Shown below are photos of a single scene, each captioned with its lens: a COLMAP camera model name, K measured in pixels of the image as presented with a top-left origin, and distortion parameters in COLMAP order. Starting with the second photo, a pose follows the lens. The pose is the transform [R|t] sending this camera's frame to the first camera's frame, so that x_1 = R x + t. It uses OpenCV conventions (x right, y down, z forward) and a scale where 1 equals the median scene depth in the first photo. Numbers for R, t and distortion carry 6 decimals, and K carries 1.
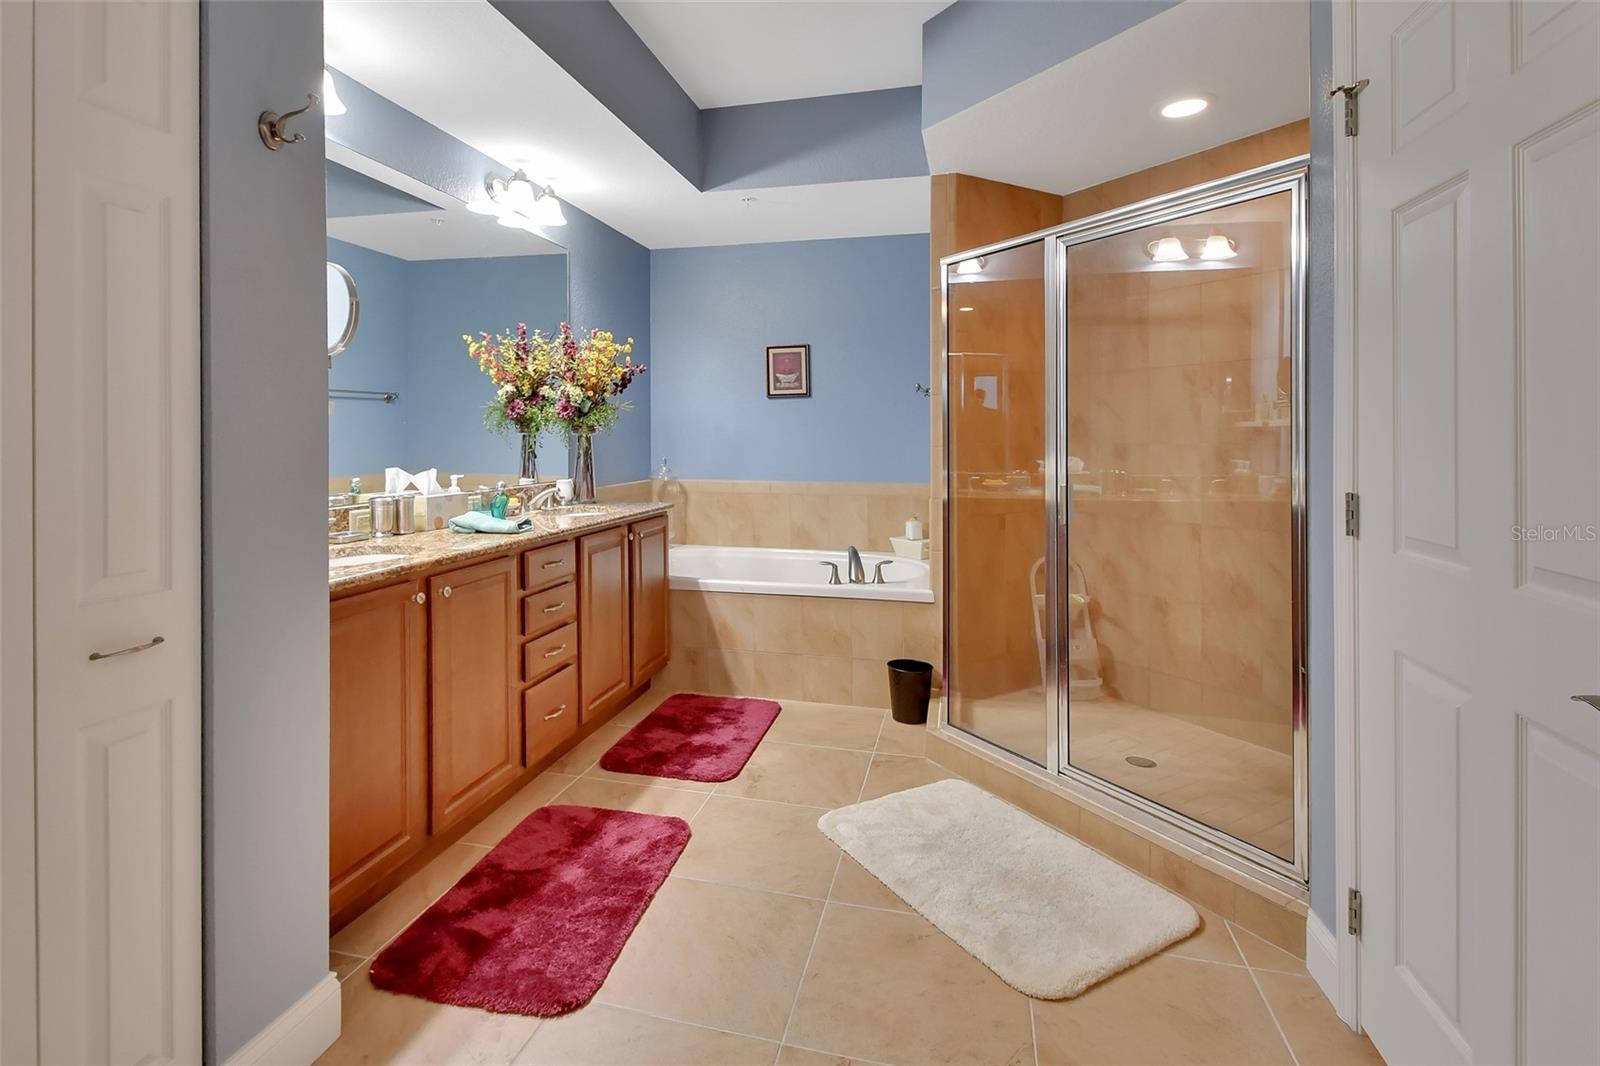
lens RADIAL K [[742.4, 0, 789.2], [0, 742.4, 450.5], [0, 0, 1]] dist [0.007117, -0.005353]
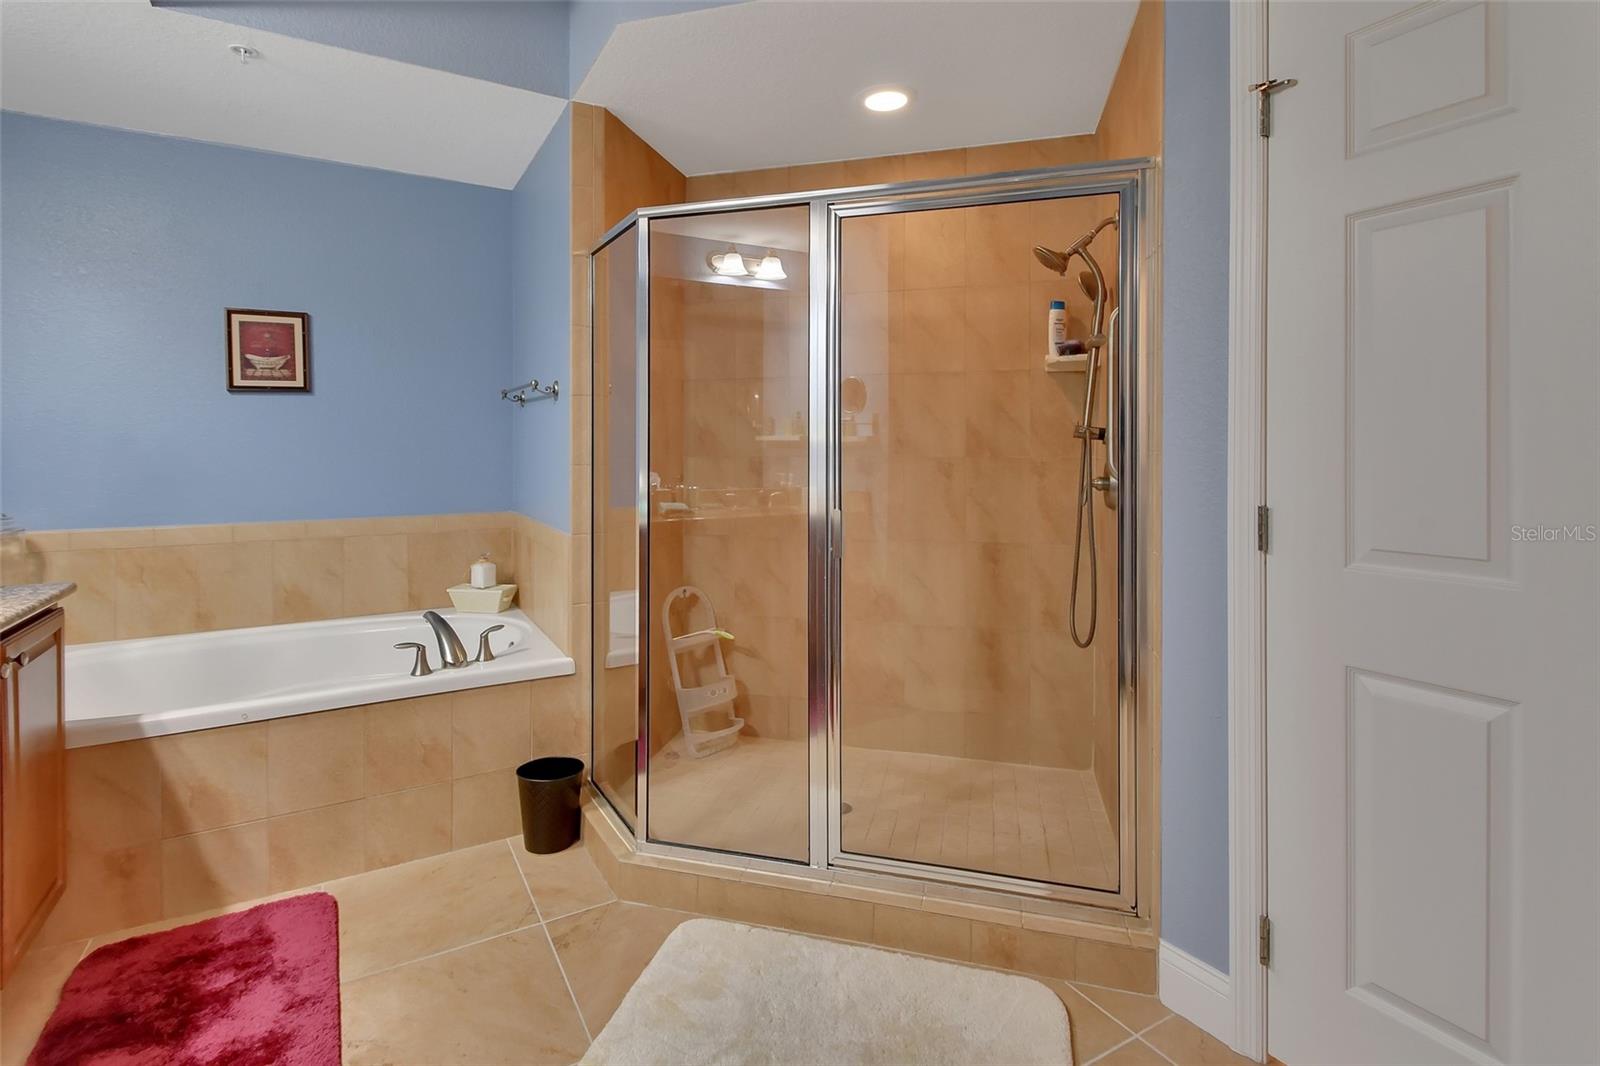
lens RADIAL K [[742.4, 0, 789.2], [0, 742.4, 450.5], [0, 0, 1]] dist [0.007117, -0.005353]
pose [[0.736465, -0.004033, 0.676464, -0.143254], [0.018059, 0.999743, -0.013701, -0.004247], [-0.676235, 0.022307, 0.736348, 0.287203]]
